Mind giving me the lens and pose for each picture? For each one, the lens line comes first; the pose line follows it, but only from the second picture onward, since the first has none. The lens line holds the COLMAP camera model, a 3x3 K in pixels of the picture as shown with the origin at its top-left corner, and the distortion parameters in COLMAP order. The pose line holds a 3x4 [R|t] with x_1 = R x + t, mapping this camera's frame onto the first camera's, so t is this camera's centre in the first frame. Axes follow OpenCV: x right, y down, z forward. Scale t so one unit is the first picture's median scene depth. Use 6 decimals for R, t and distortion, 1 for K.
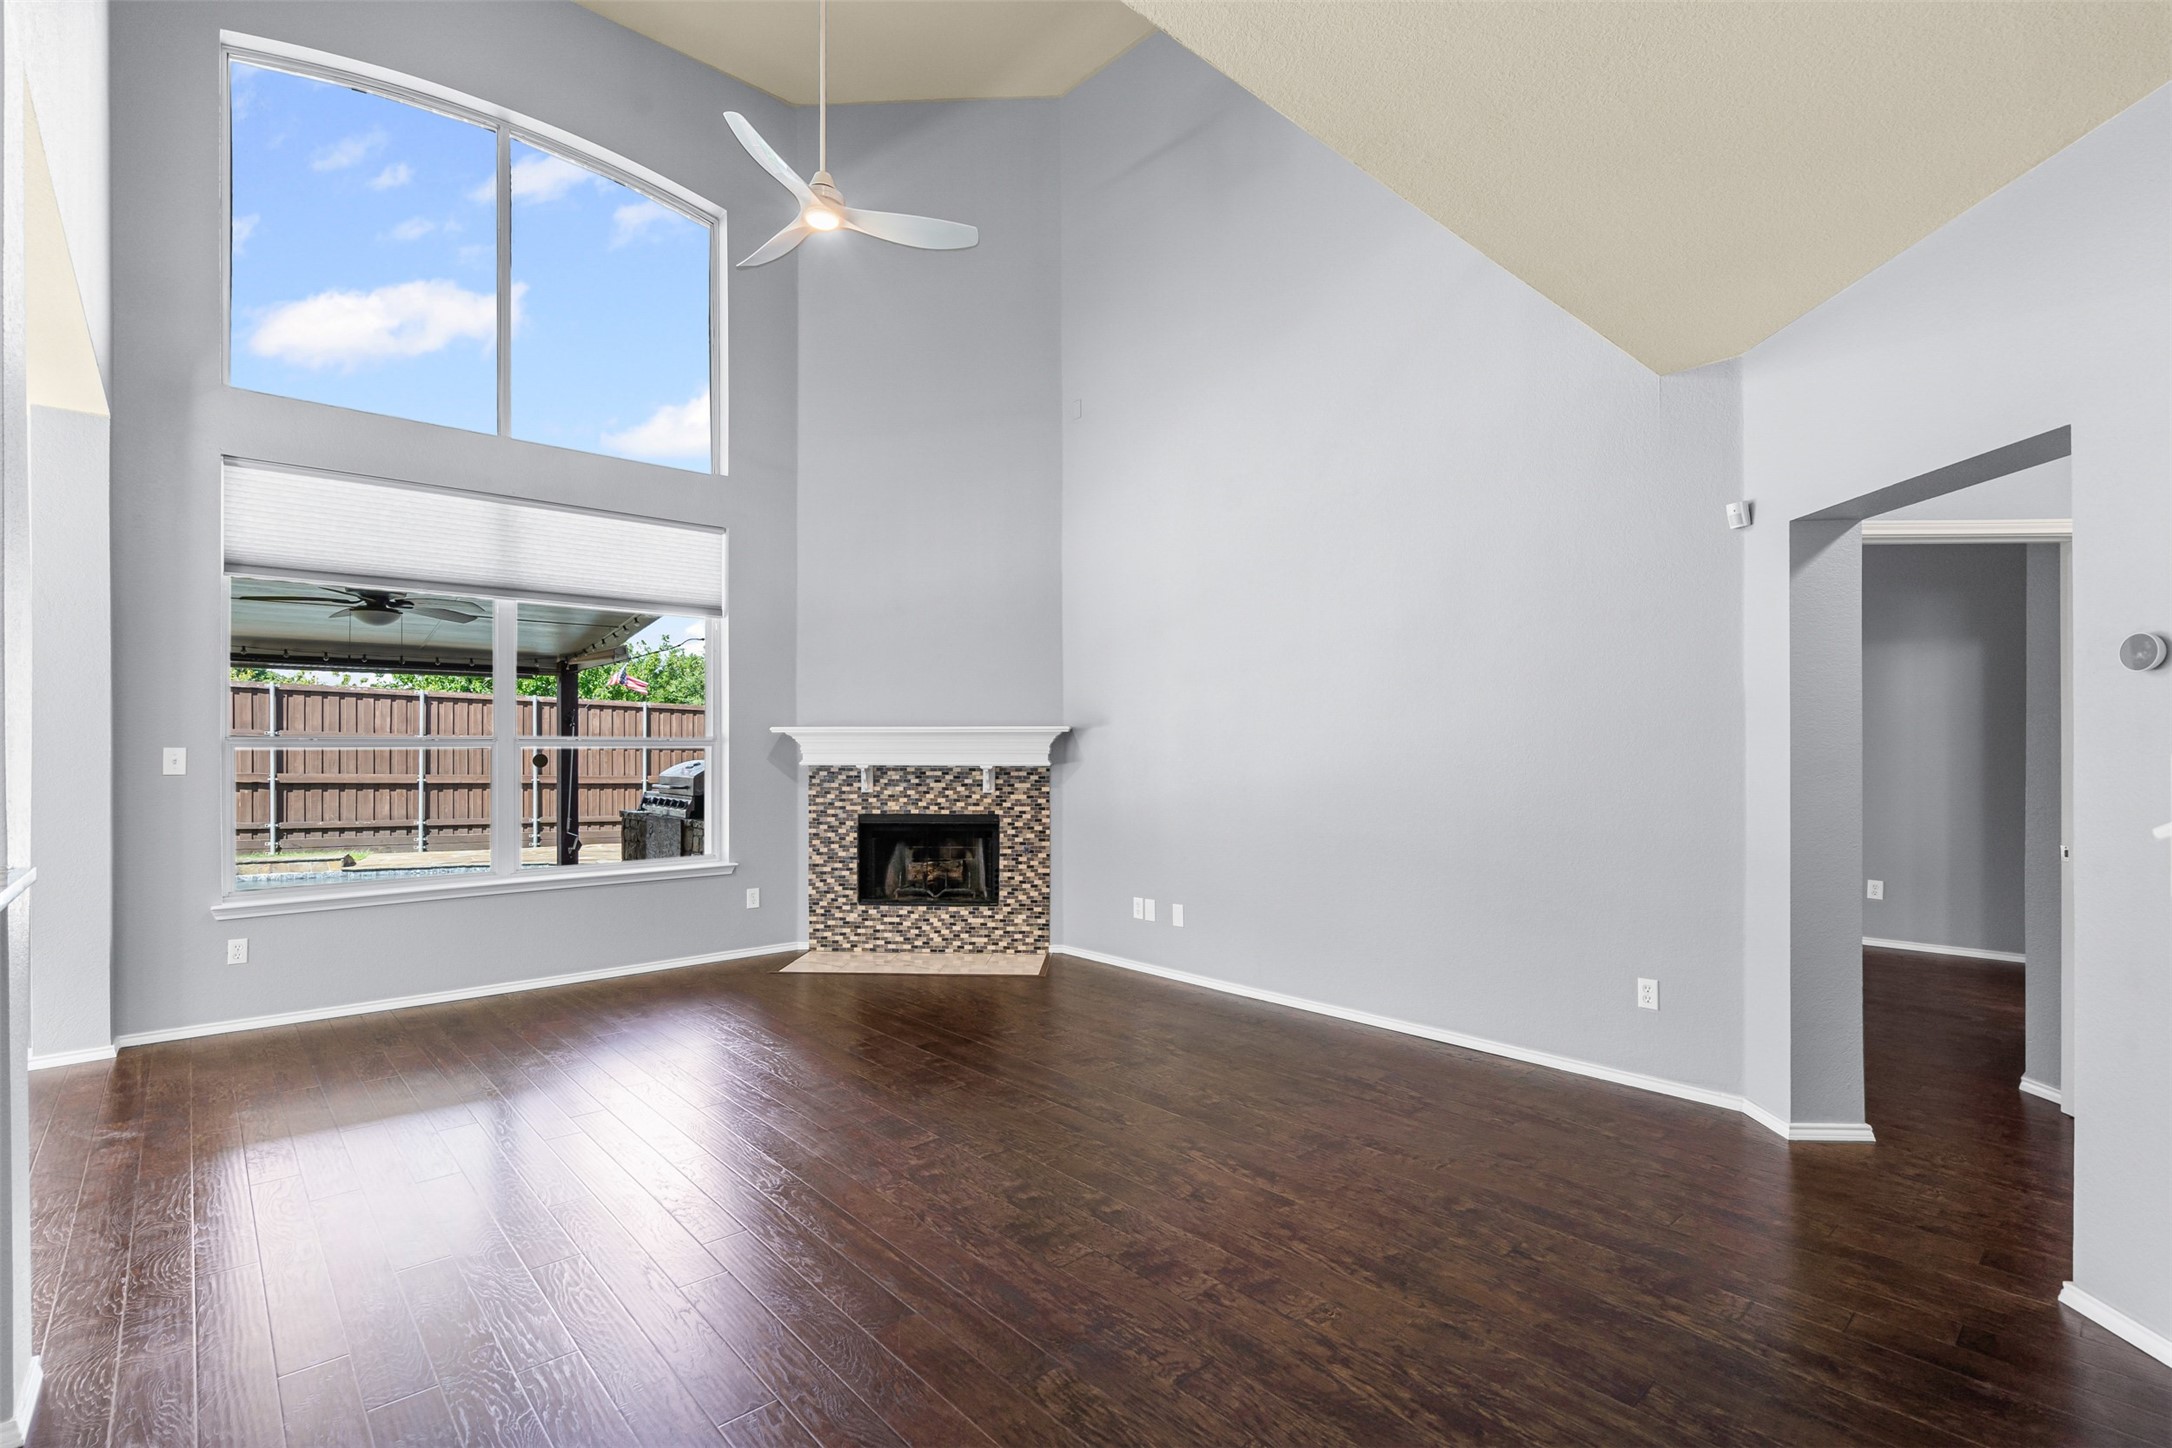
lens RADIAL K [[986.9, 0, 1066.5], [0, 986.9, 740.0], [0, 0, 1]] dist [-0.006923, 0.002634]
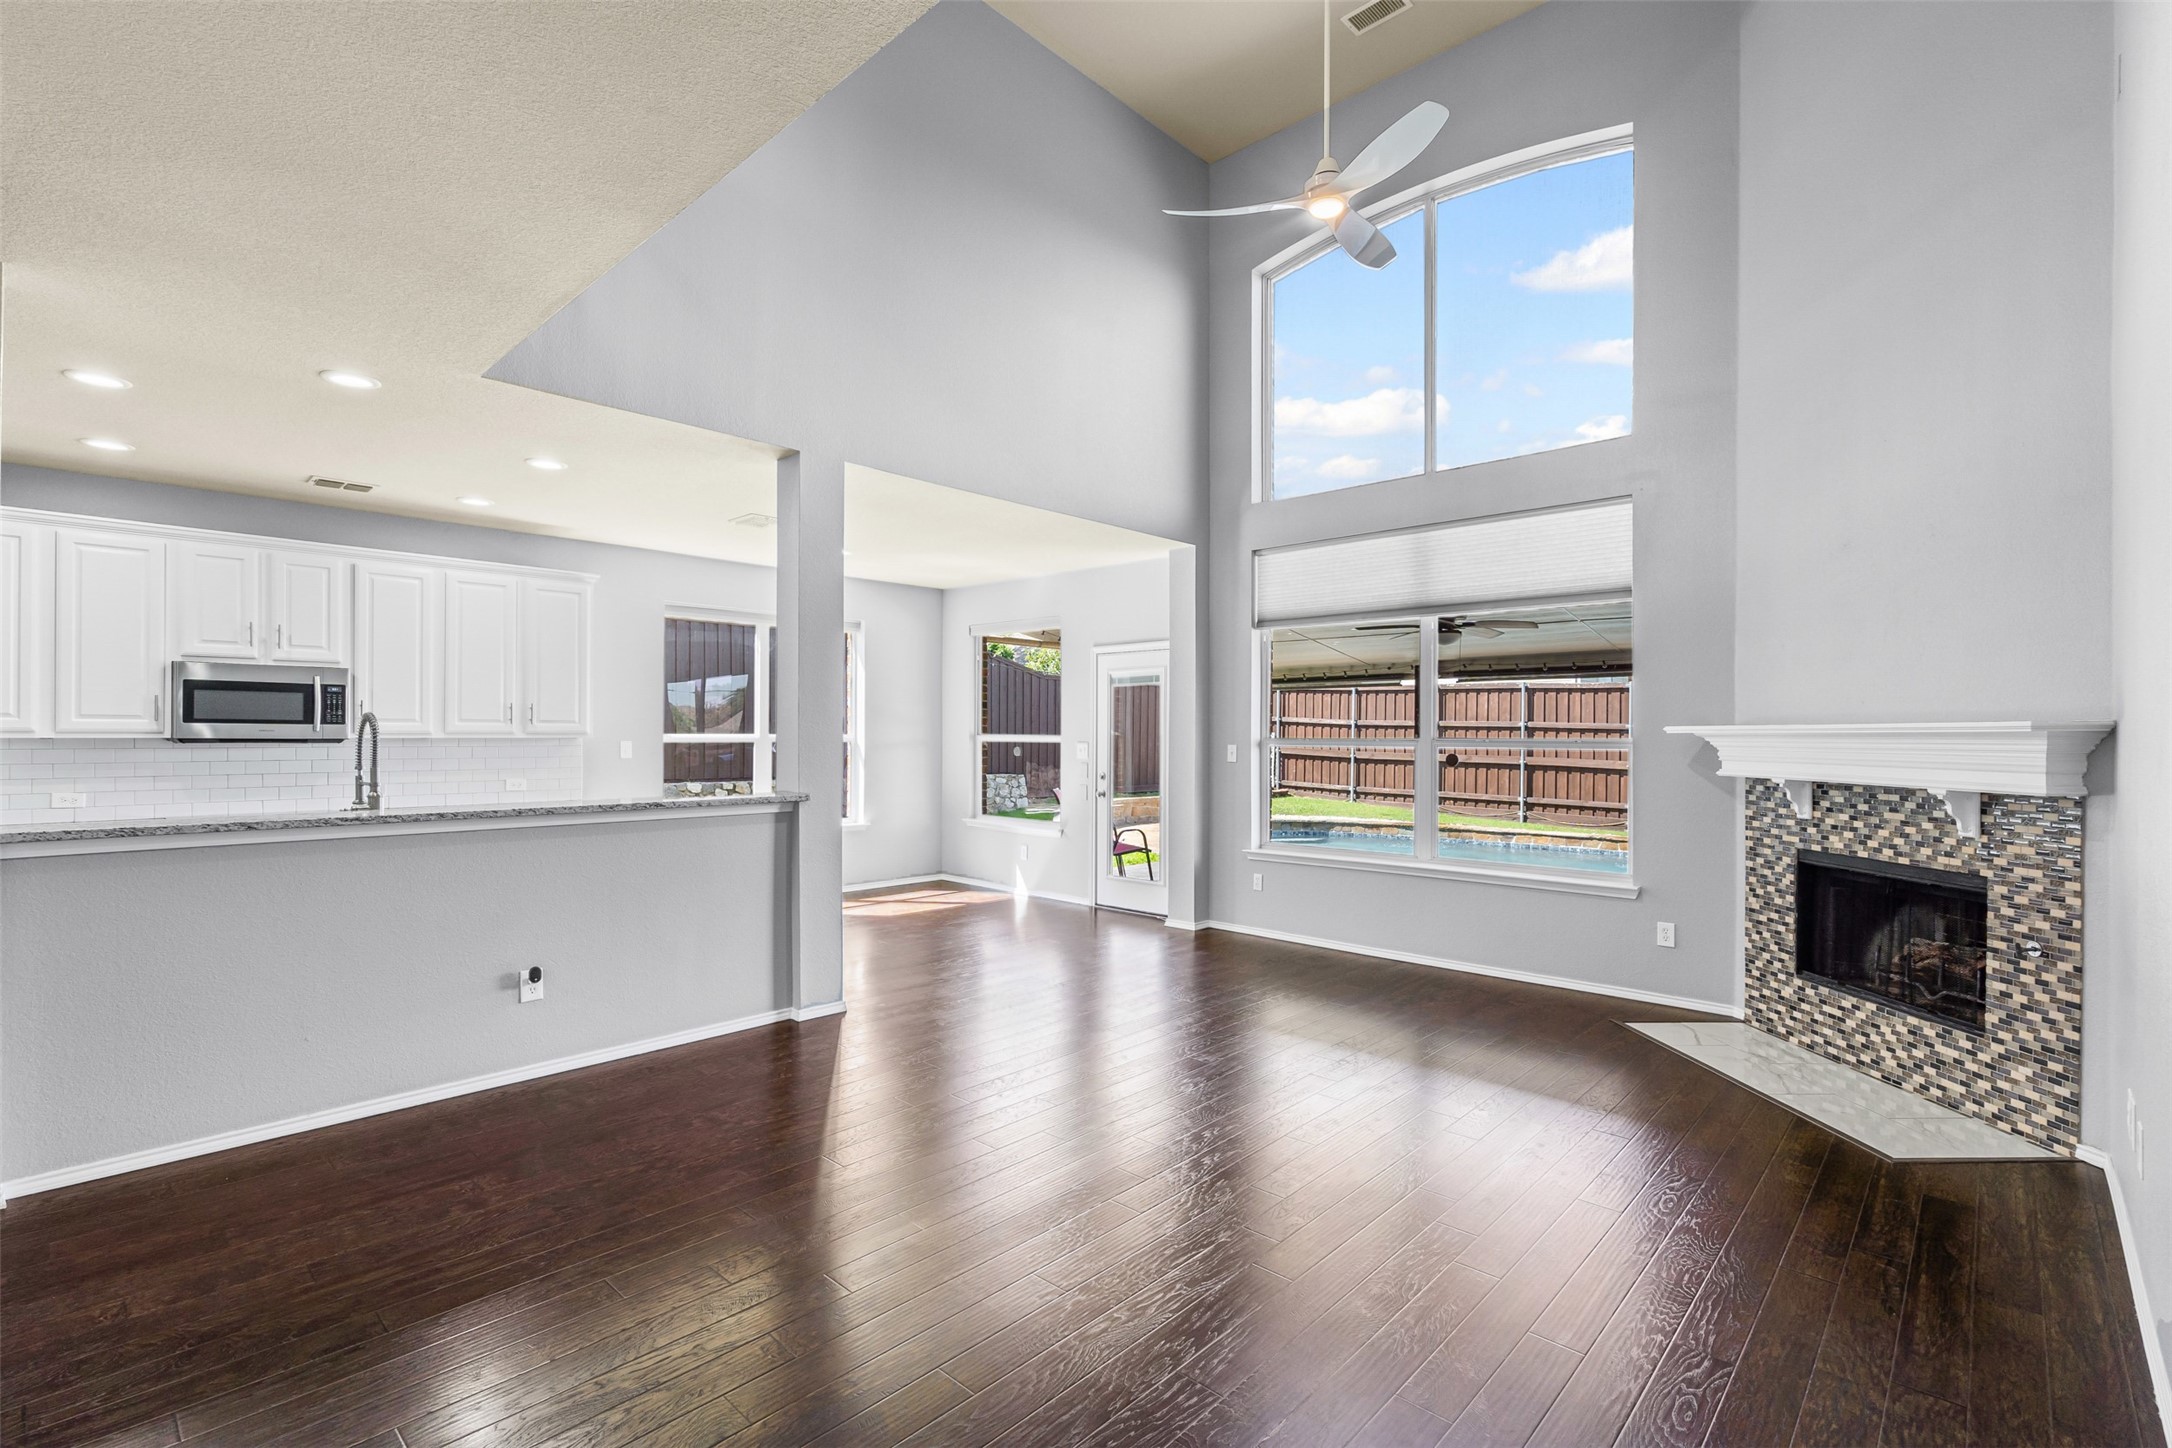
lens RADIAL K [[986.9, 0, 1080.5], [0, 986.9, 735.7], [0, 0, 1]] dist [-0.006923, 0.002634]
pose [[0.084319, 0.001913, -0.996437, 0.448973], [0.001103, 0.999997, 0.002013, -0.007484], [0.996438, -0.001269, 0.084317, 0.432545]]
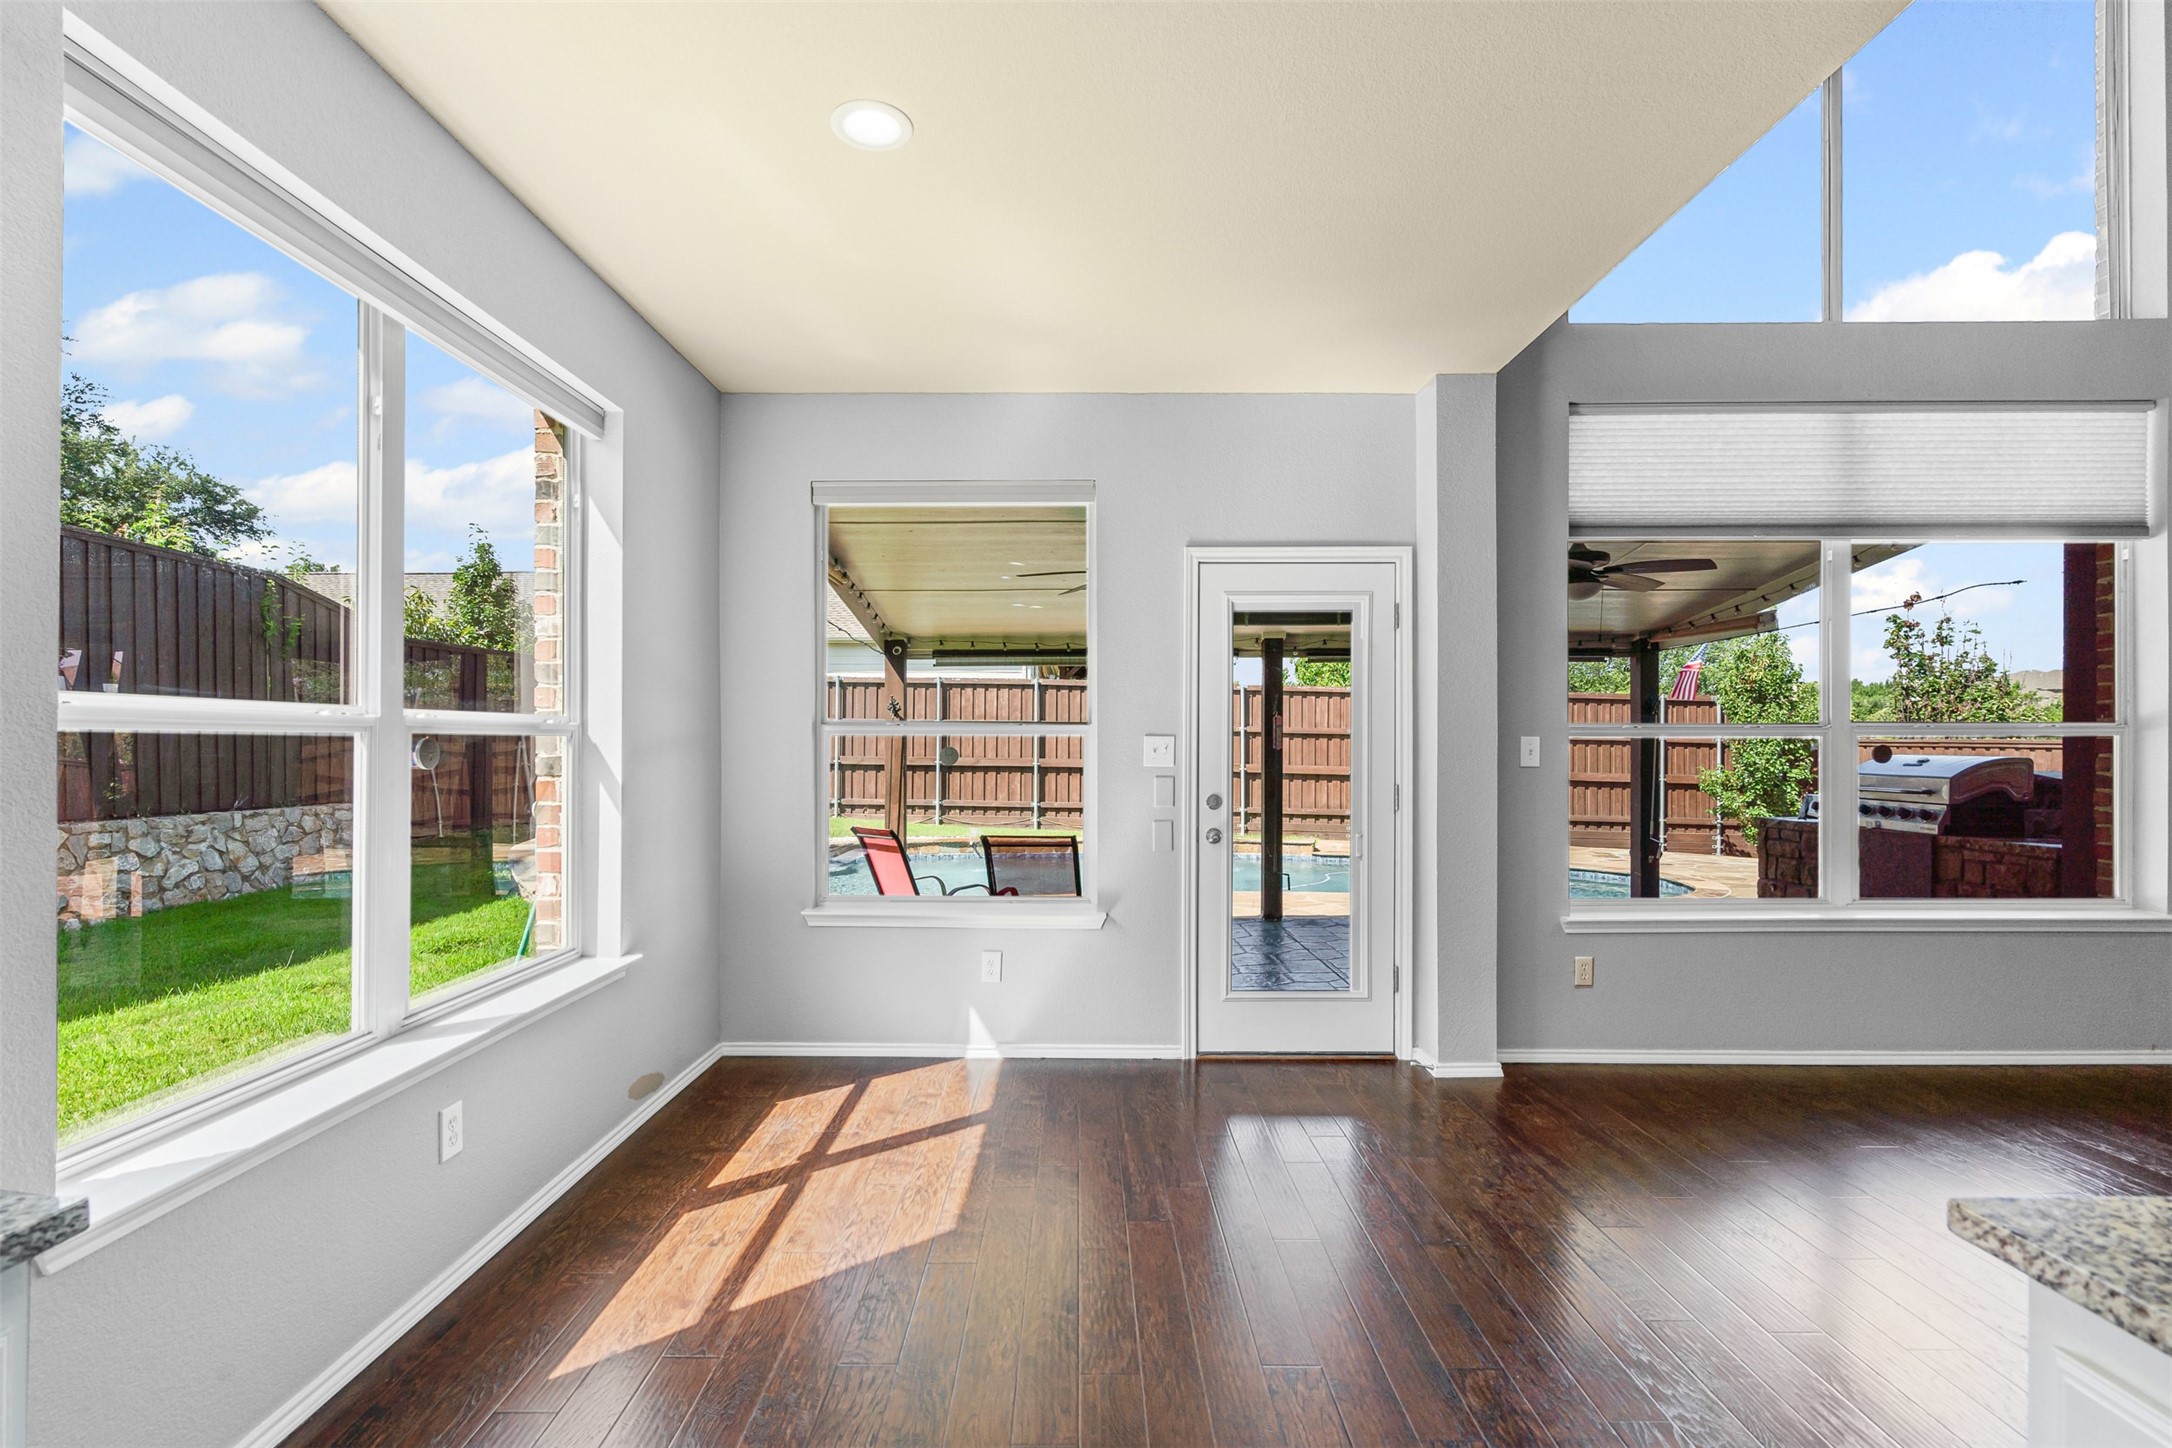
lens RADIAL K [[986.9, 0, 1069.6], [0, 986.9, 737.8], [0, 0, 1]] dist [-0.006923, 0.002634]
pose [[0.741734, -0.003570, -0.670684, -0.426950], [0.005025, 0.999987, 0.000234, 0.004539], [0.670675, -0.003544, 0.741743, 0.032345]]
